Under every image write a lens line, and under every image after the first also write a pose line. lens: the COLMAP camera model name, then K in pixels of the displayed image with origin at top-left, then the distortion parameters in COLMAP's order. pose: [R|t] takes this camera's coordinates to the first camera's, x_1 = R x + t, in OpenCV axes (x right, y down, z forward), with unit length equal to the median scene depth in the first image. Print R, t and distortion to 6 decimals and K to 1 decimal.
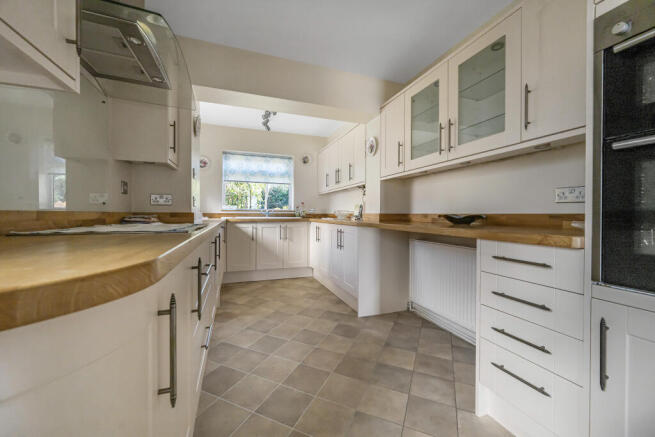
lens RADIAL K [[261.6, 0, 330.4], [0, 261.6, 217.8], [0, 0, 1]] dist [-0.007710, 0.002344]
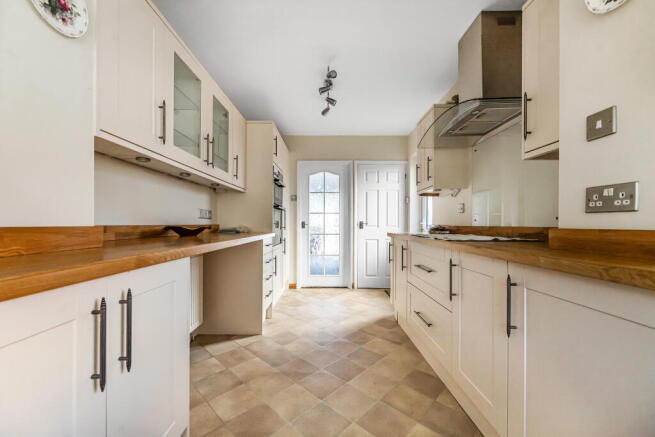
lens RADIAL K [[261.6, 0, 327.4], [0, 261.6, 222.0], [0, 0, 1]] dist [-0.007710, 0.002344]
pose [[-0.940319, -0.005499, 0.340250, -0.373119], [-0.004853, 0.999984, 0.002749, -0.034755], [-0.340260, 0.000934, -0.940331, 1.937343]]
